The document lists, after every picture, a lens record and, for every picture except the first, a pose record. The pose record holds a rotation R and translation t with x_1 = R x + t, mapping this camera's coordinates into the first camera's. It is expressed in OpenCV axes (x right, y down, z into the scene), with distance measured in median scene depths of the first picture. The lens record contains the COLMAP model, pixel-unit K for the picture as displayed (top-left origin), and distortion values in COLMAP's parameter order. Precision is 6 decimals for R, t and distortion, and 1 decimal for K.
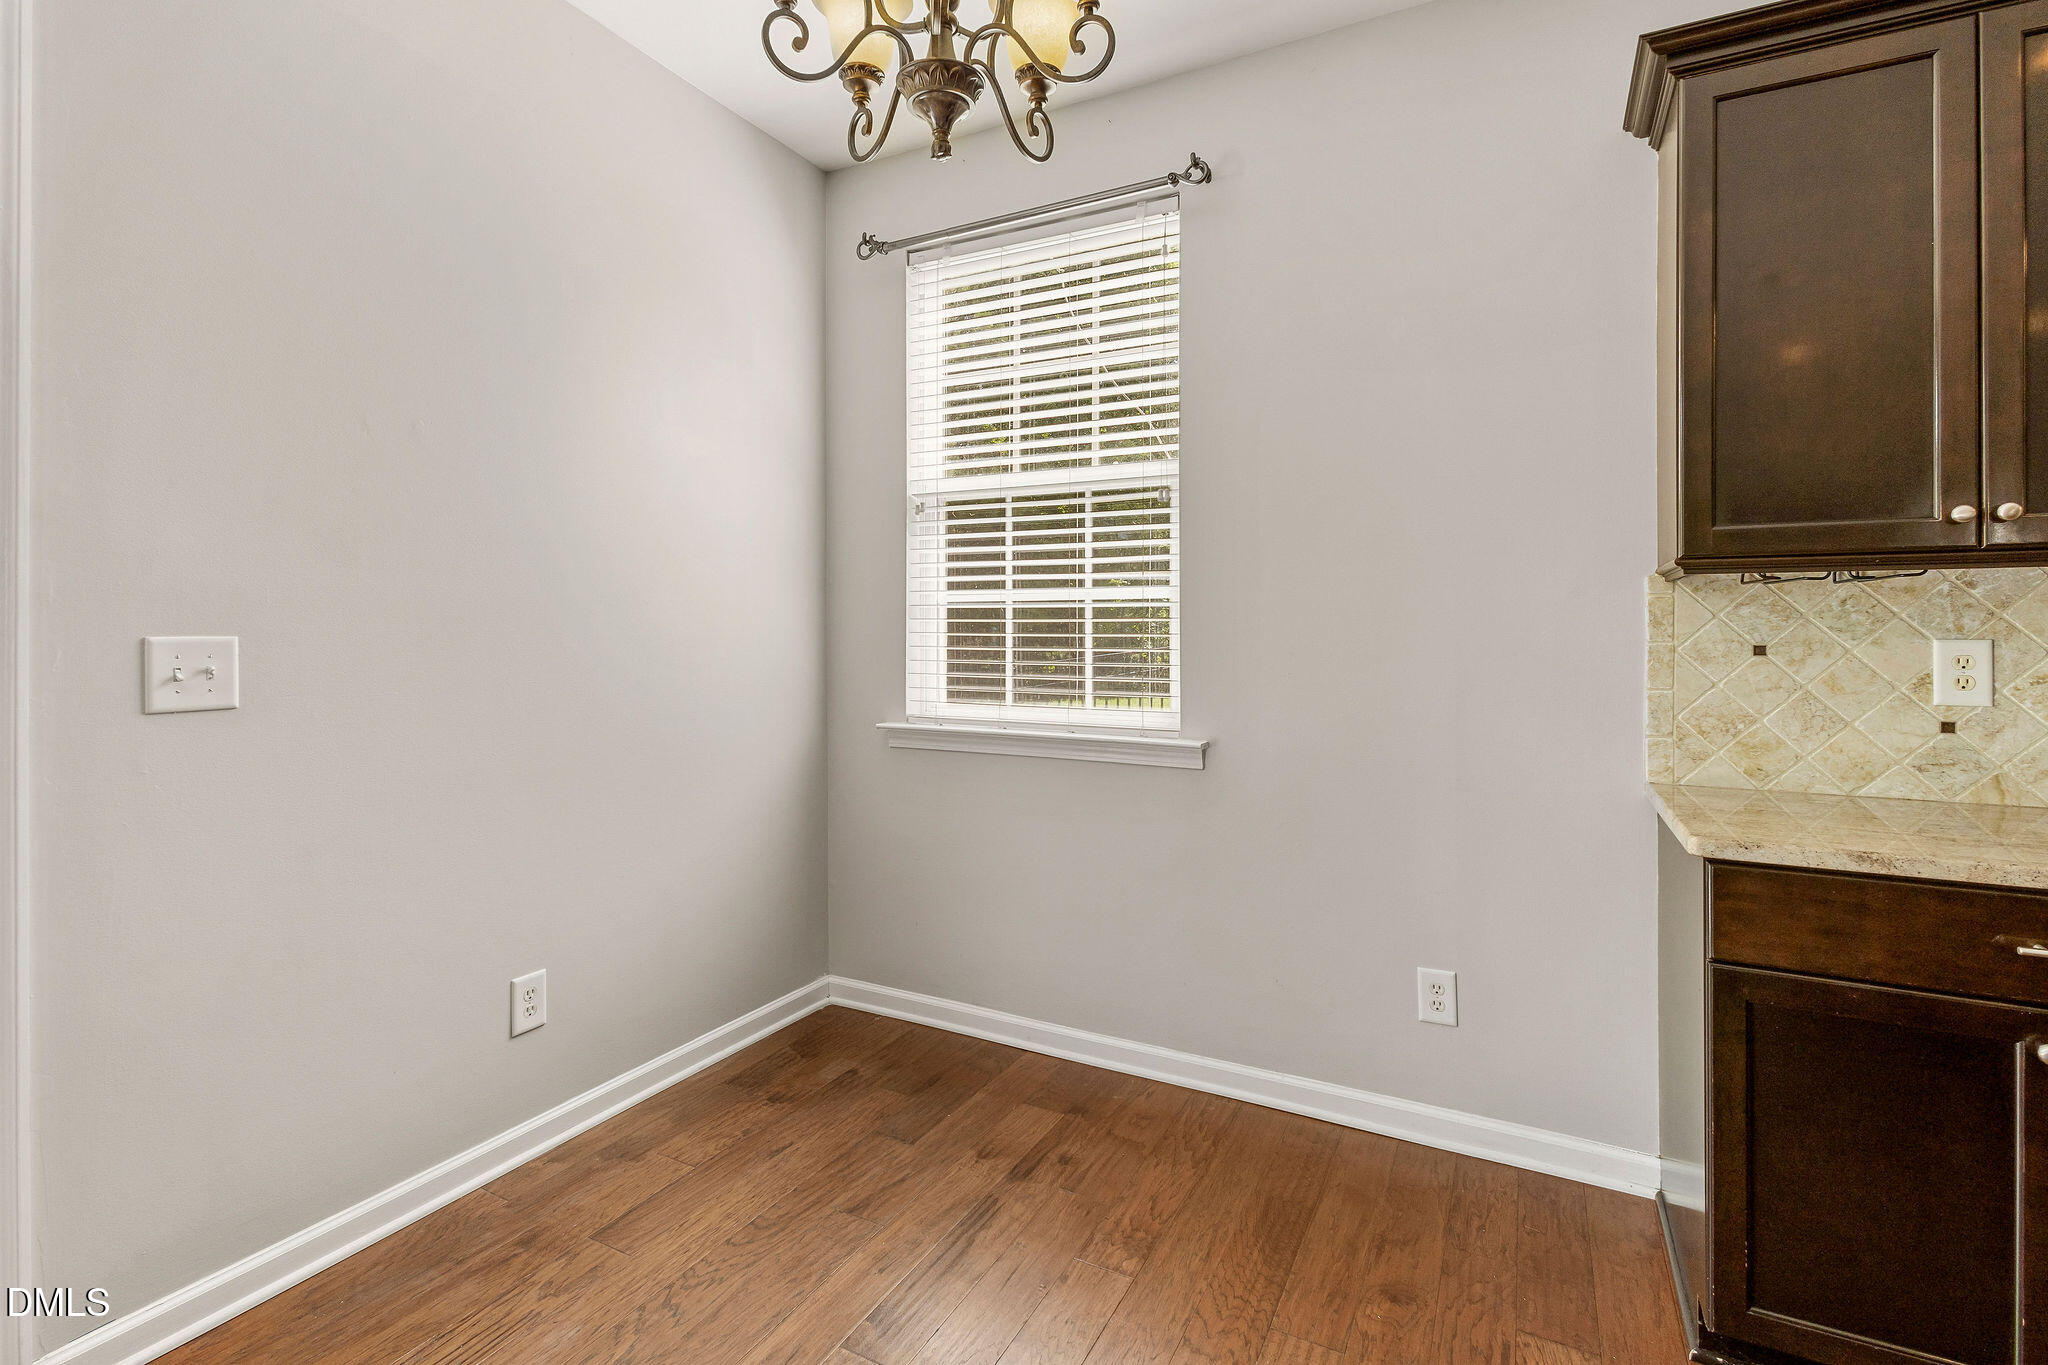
lens RADIAL K [[965.1, 0, 1028.4], [0, 965.1, 638.7], [0, 0, 1]] dist [0.002040, -0.001297]
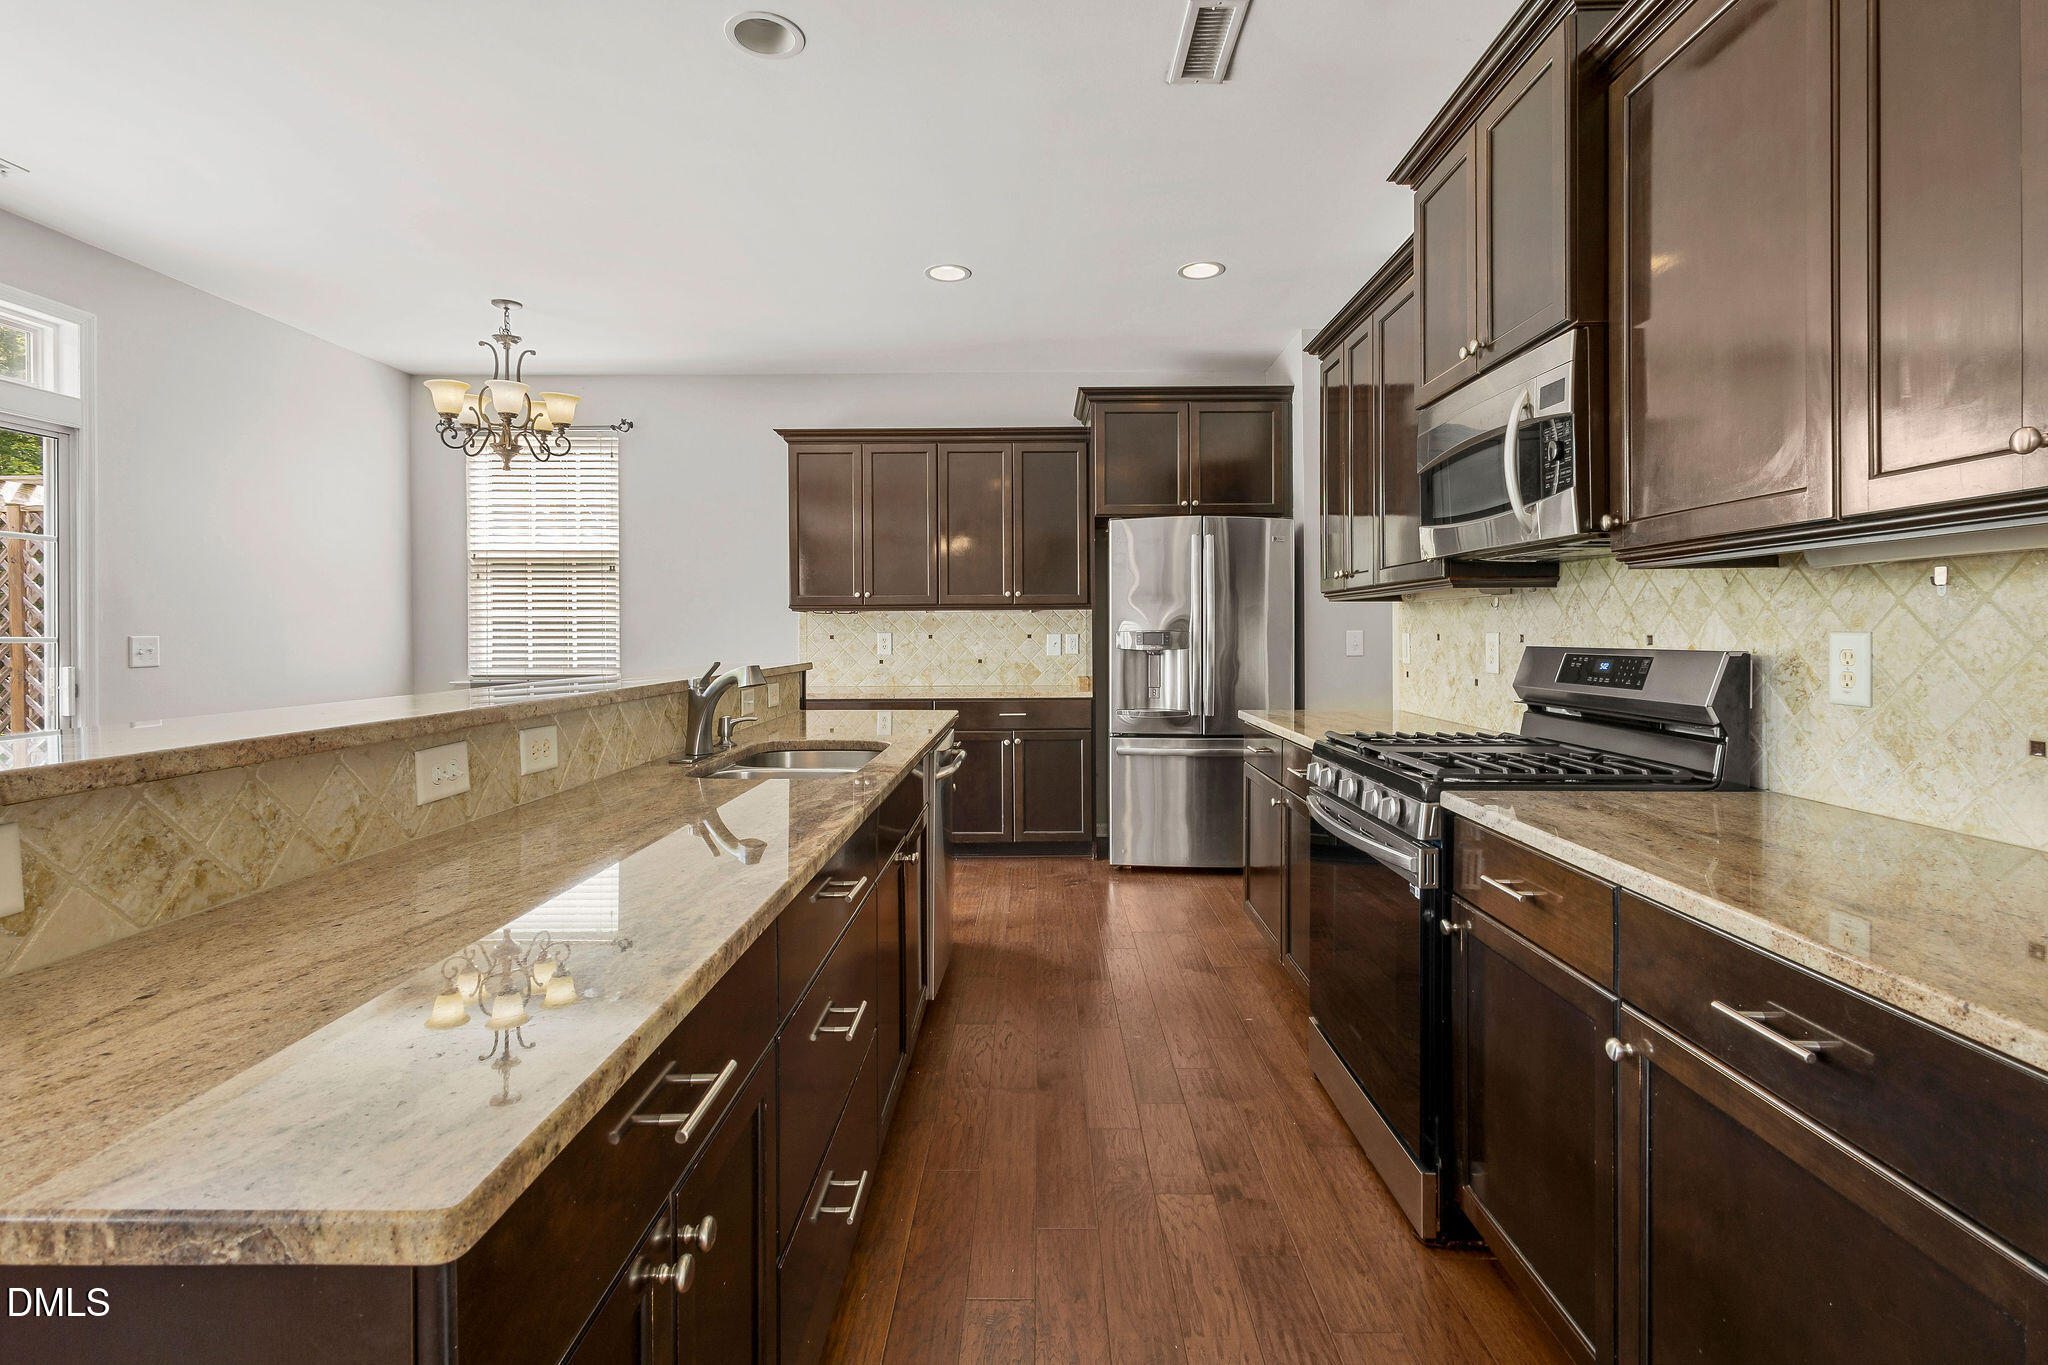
lens RADIAL K [[965.1, 0, 1028.4], [0, 965.1, 638.7], [0, 0, 1]] dist [0.002040, -0.001297]
pose [[0.894653, -0.008122, 0.446689, 0.012958], [0.007853, 0.999966, 0.002454, 0.016942], [-0.446694, 0.001313, 0.894686, -2.113891]]
